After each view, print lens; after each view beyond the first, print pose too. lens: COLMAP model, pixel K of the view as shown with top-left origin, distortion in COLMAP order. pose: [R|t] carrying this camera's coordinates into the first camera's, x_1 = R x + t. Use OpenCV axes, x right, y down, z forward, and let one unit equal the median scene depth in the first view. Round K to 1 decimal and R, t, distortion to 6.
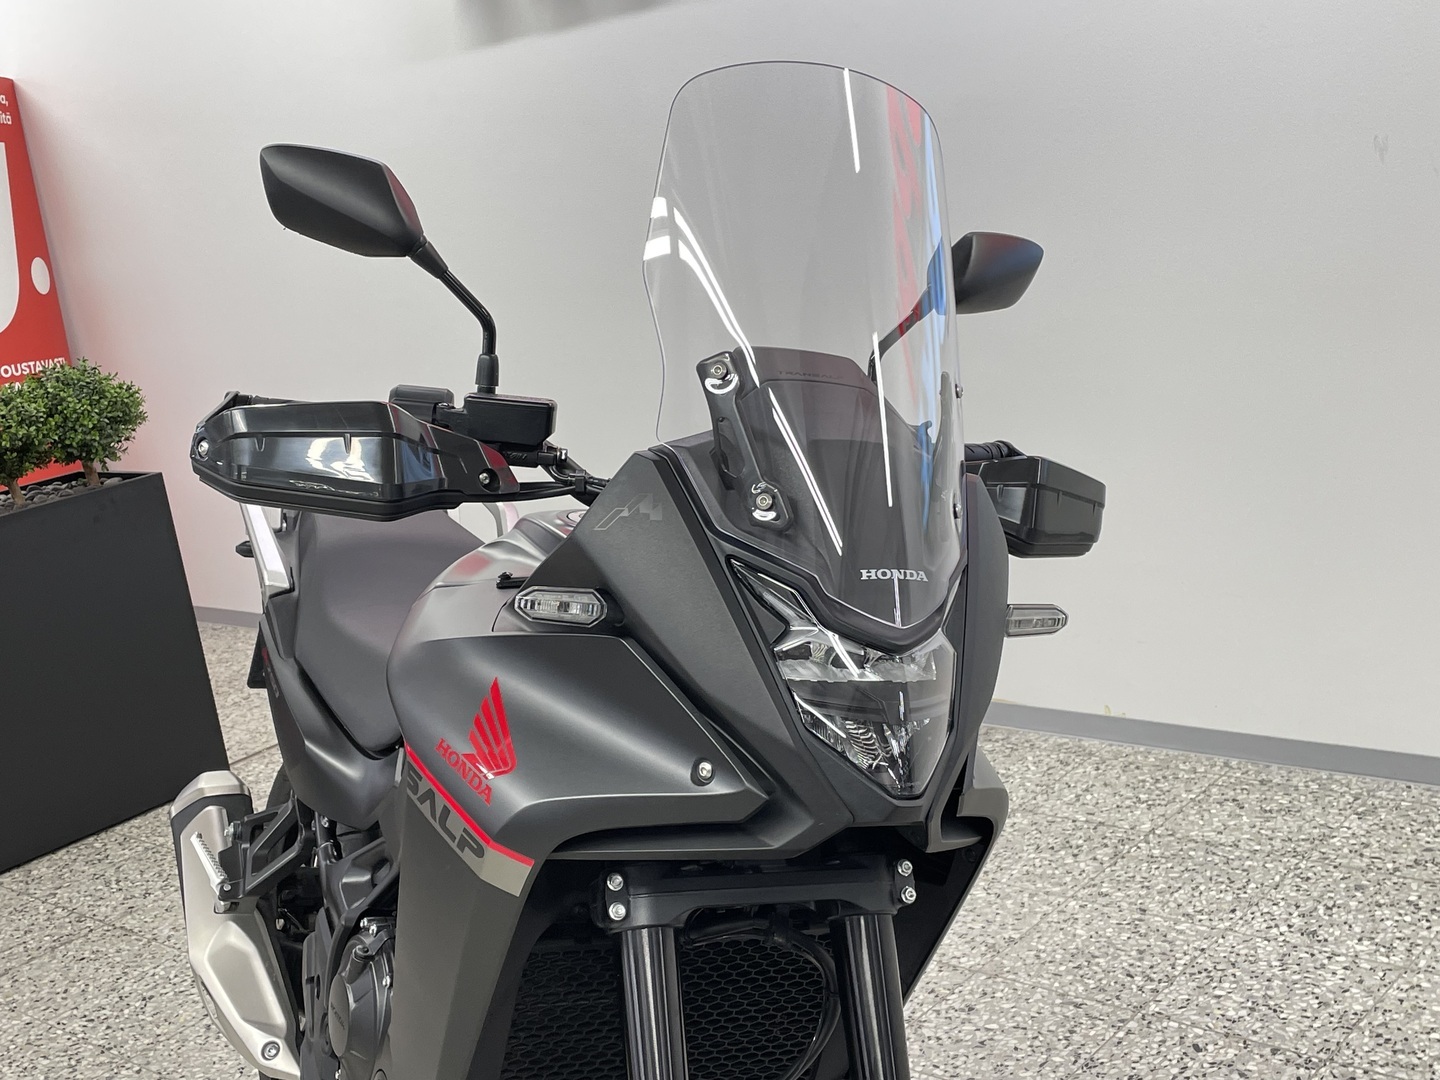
lens RADIAL K [[1765.0, 0, 718.9], [0, 1765.0, 529.5], [0, 0, 1]] dist [0.082236, -0.079033]
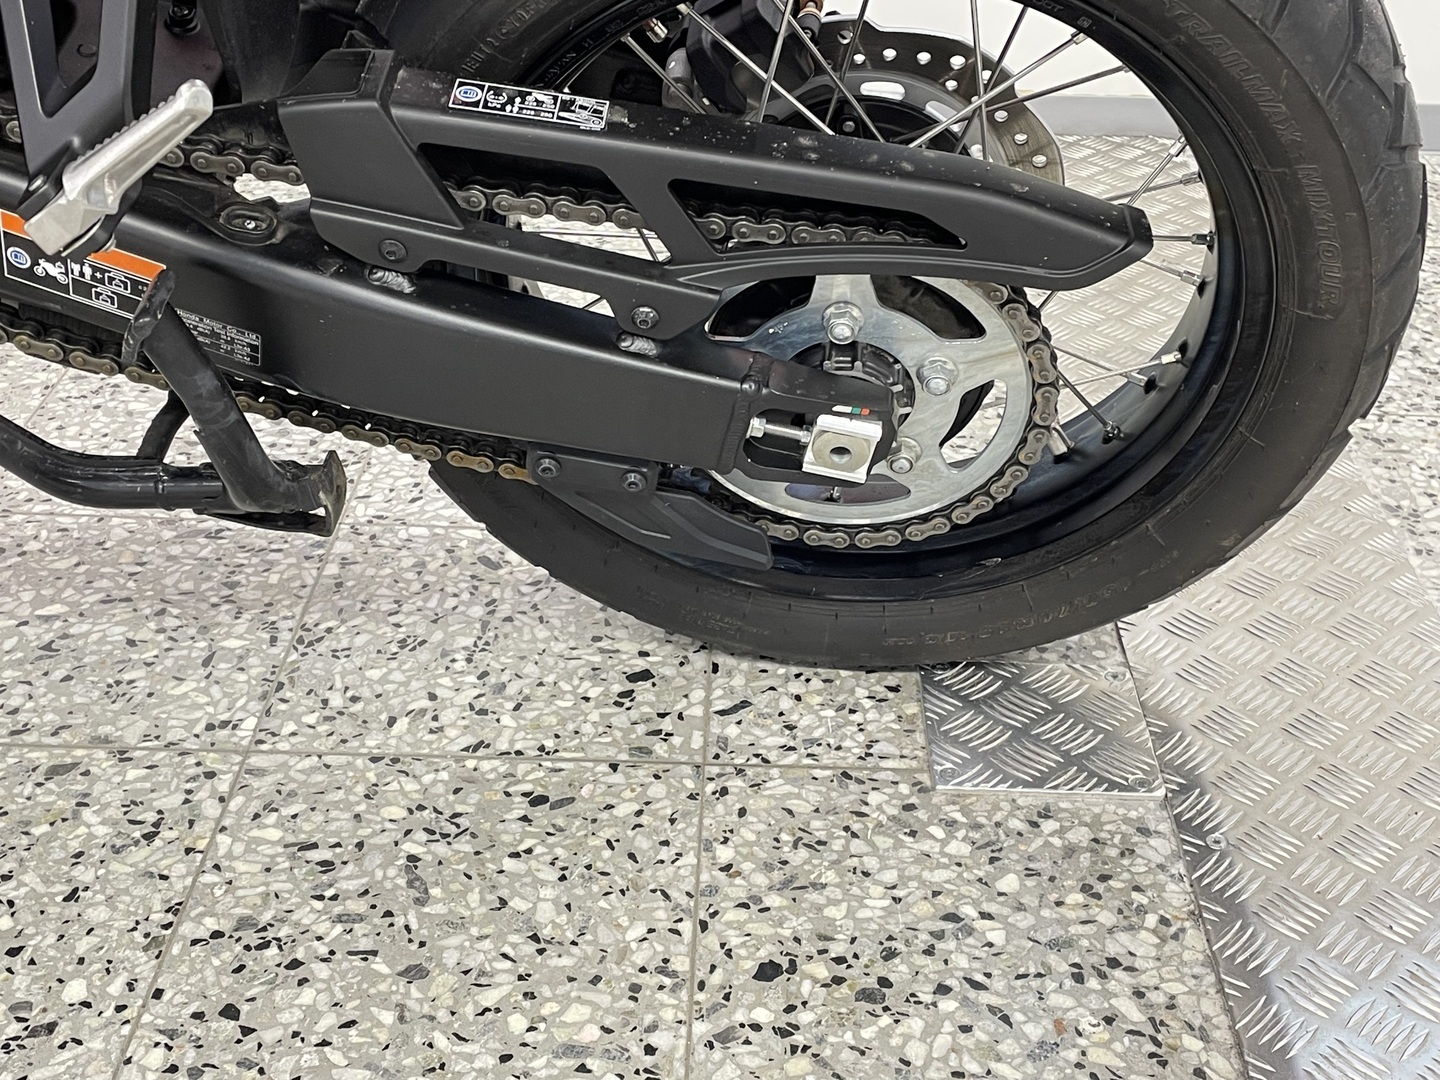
lens RADIAL K [[1854.8, 0, 696.9], [0, 1854.8, 541.6], [0, 0, 1]] dist [0.139274, -0.286033]
pose [[0.756810, -0.178753, 0.628718, -0.019017], [0.013198, 0.965862, 0.258721, 0.112006], [-0.653502, -0.187505, 0.733333, 0.434679]]
